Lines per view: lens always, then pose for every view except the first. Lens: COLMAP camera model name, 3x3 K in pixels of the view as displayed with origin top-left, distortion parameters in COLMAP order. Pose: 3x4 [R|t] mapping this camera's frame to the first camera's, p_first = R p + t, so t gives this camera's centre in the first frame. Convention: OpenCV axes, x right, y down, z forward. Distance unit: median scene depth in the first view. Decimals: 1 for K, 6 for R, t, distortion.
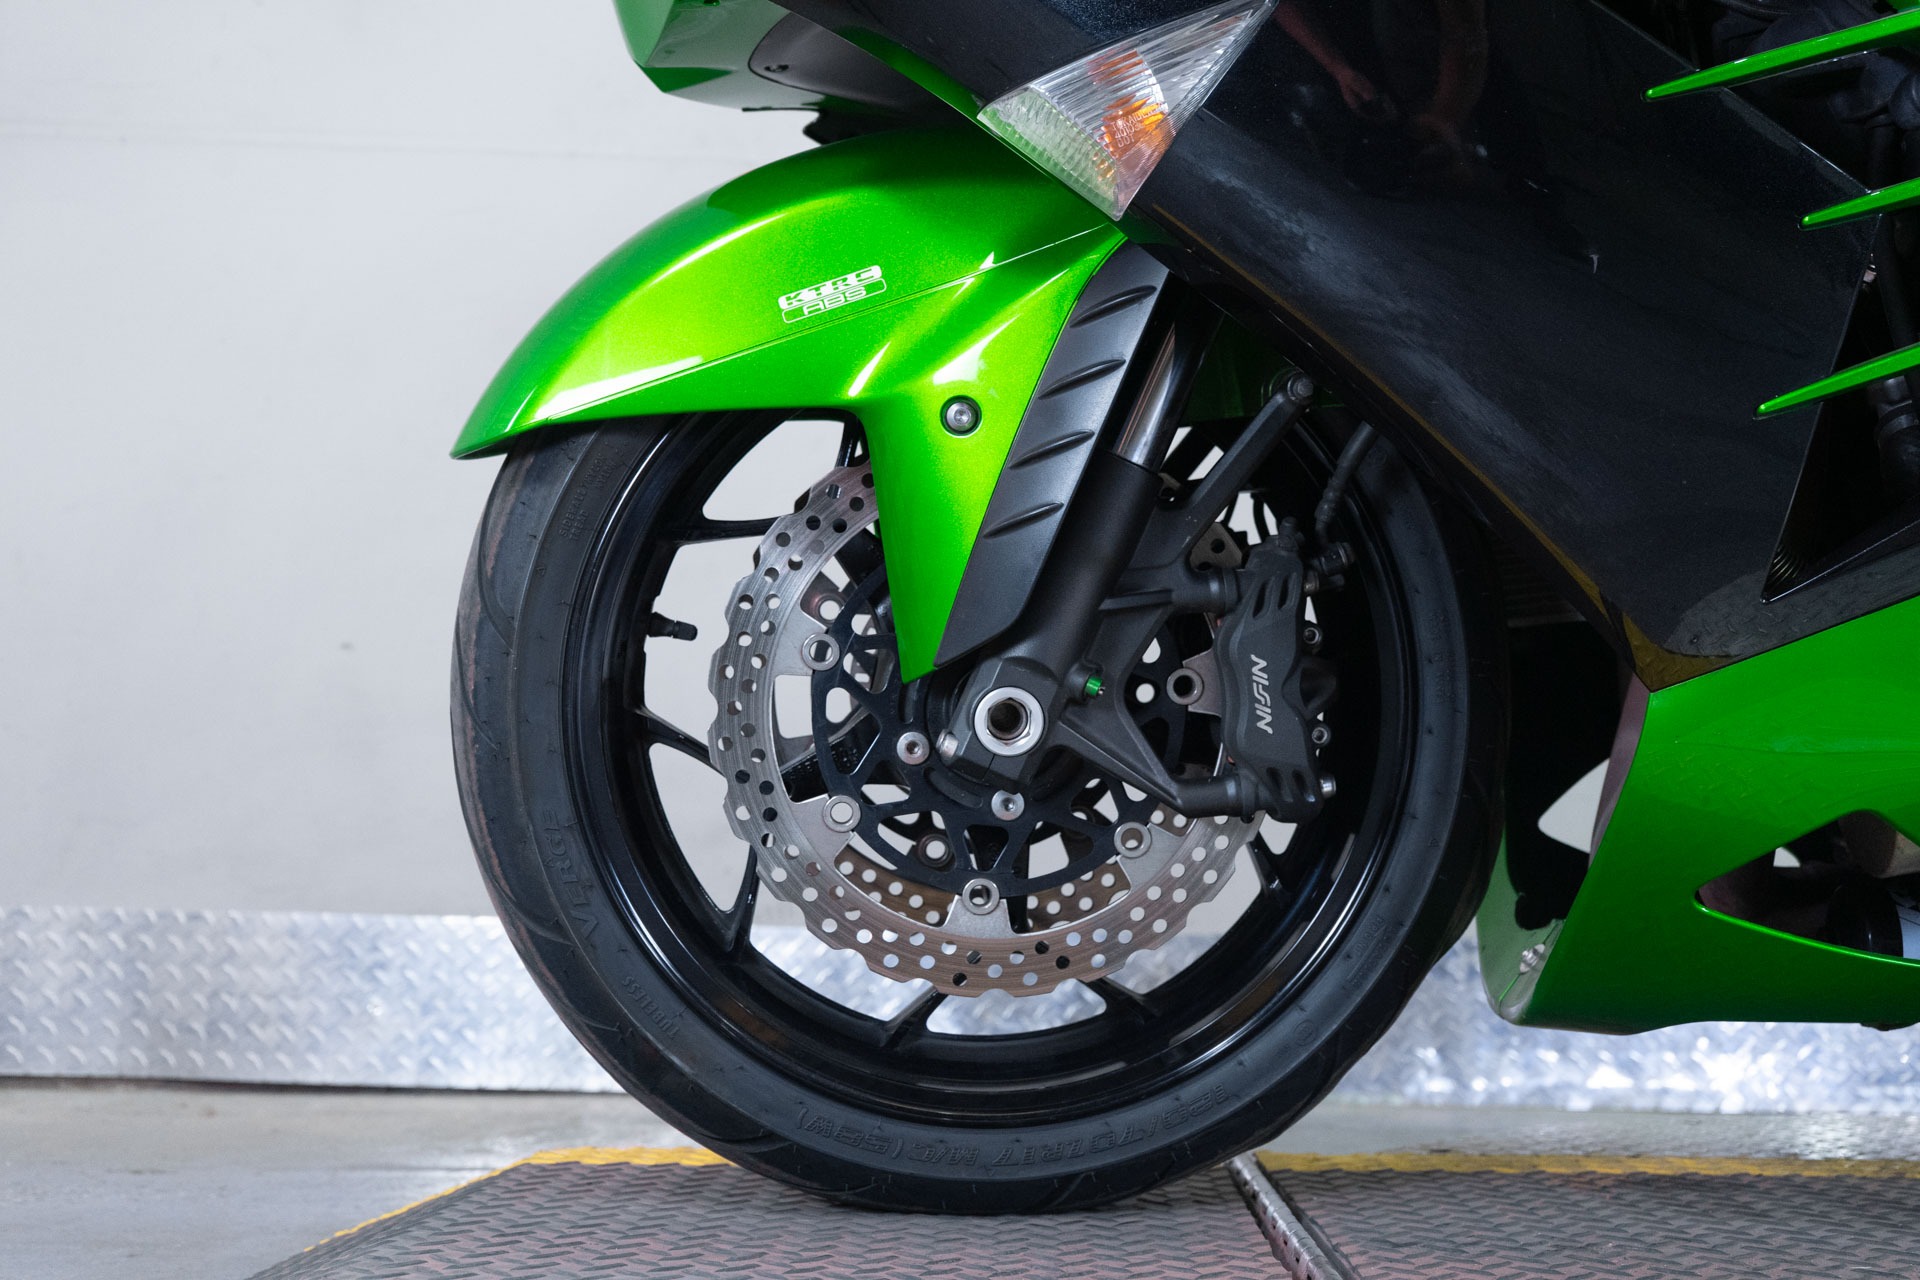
lens RADIAL K [[2173.9, 0, 961.7], [0, 2173.9, 642.3], [0, 0, 1]] dist [0.042309, 0.000000]
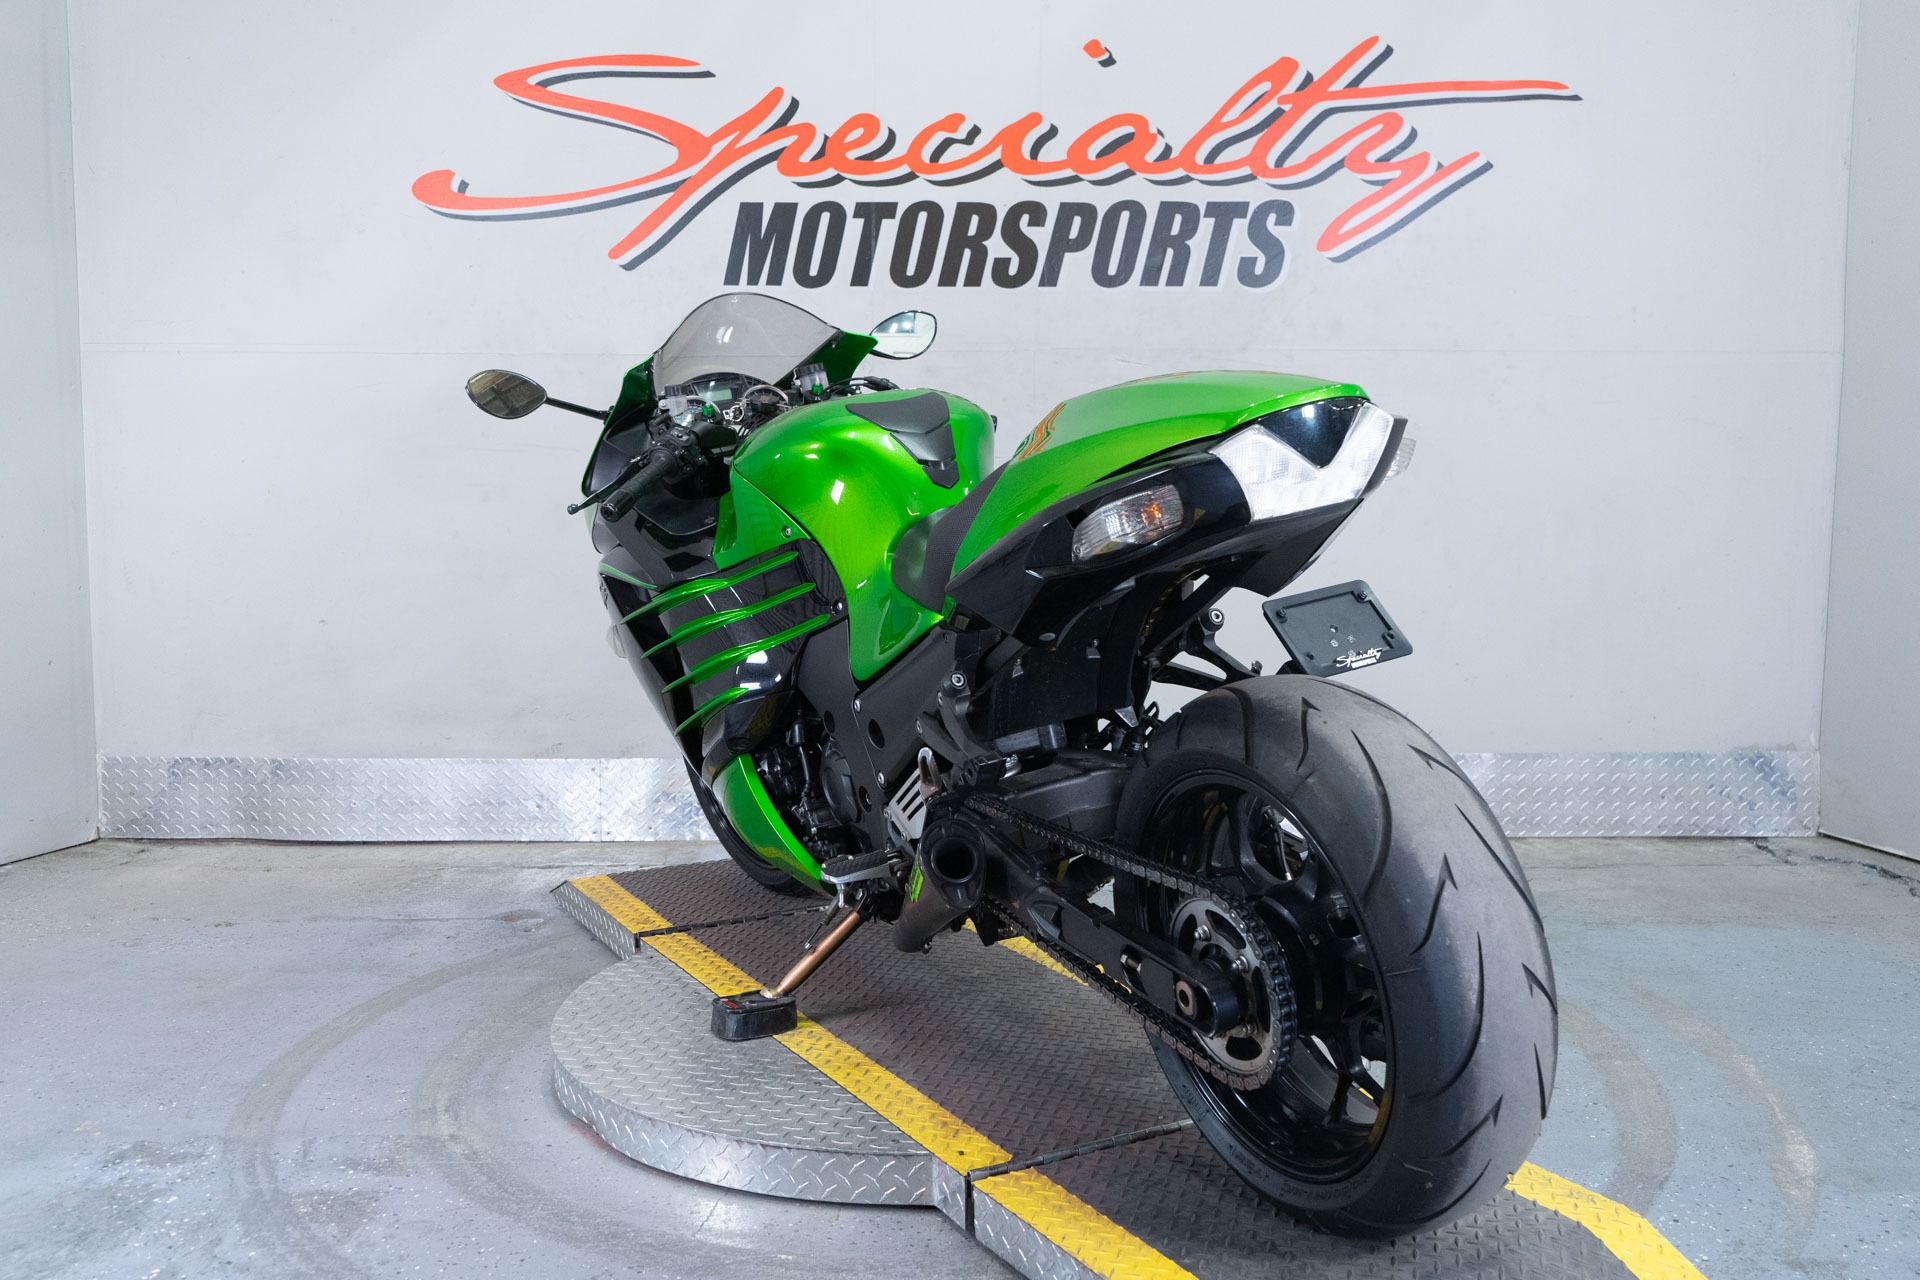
lens RADIAL K [[1792.1, 0, 968.3], [0, 1792.1, 632.6], [0, 0, 1]] dist [0.006560, 0.000000]
pose [[0.999181, -0.025008, -0.031817, 0.787532], [0.031287, 0.976027, 0.215387, -0.725053], [0.025668, -0.216206, 0.976010, -1.245448]]
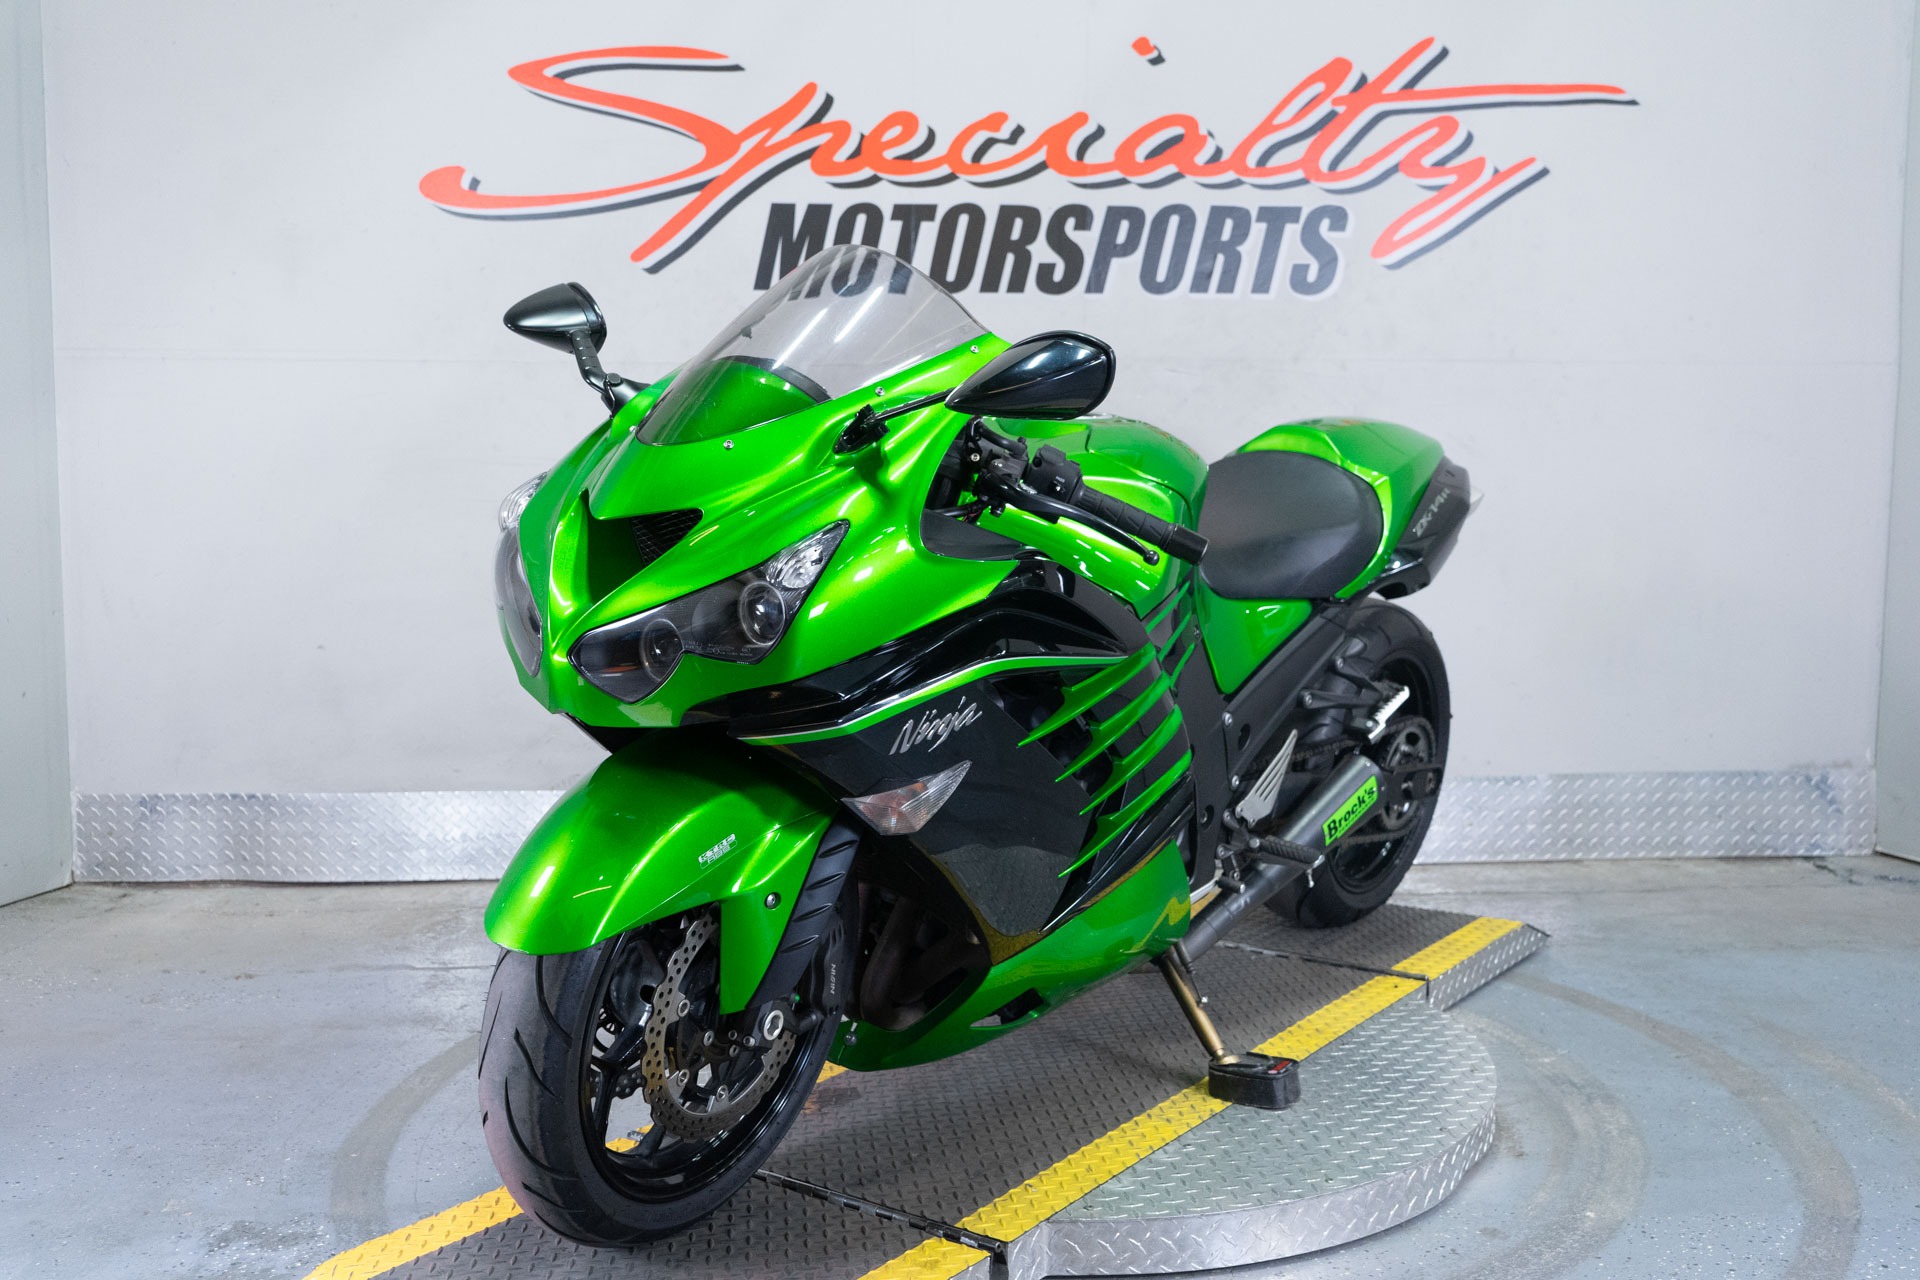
lens RADIAL K [[1867.5, 0, 973.6], [0, 1867.5, 629.7], [0, 0, 1]] dist [0.009439, 0.000000]
pose [[0.999050, -0.031810, 0.029791, 0.493293], [0.024750, 0.976753, 0.212936, -0.761477], [-0.035872, -0.211997, 0.976612, -1.223928]]
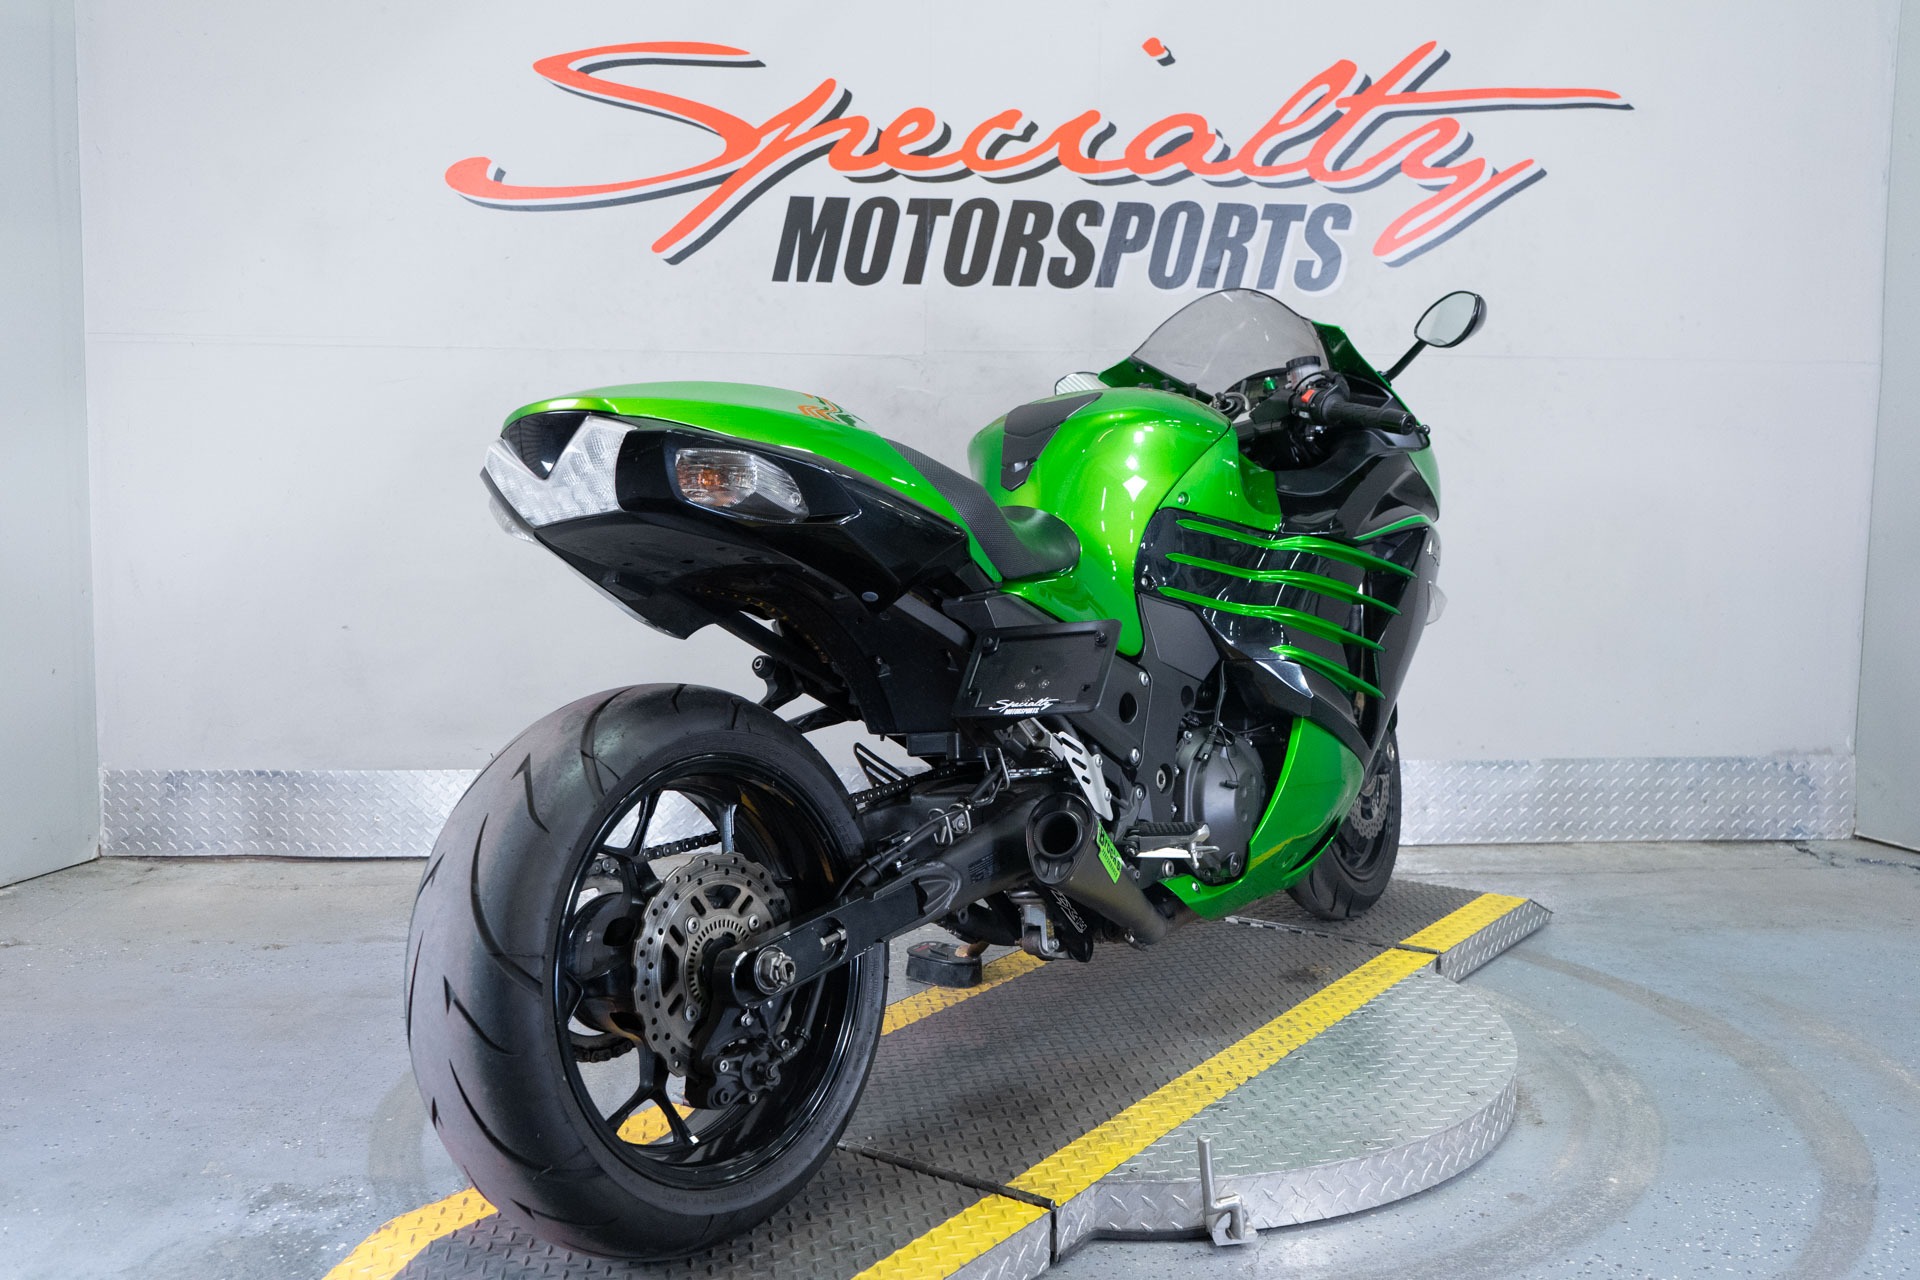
lens RADIAL K [[1792.1, 0, 973.0], [0, 1792.1, 632.1], [0, 0, 1]] dist [0.006560, 0.000000]
pose [[0.998814, -0.025172, 0.041680, 0.430119], [0.015680, 0.976685, 0.214103, -0.720084], [-0.046098, -0.213196, 0.975921, -1.172487]]
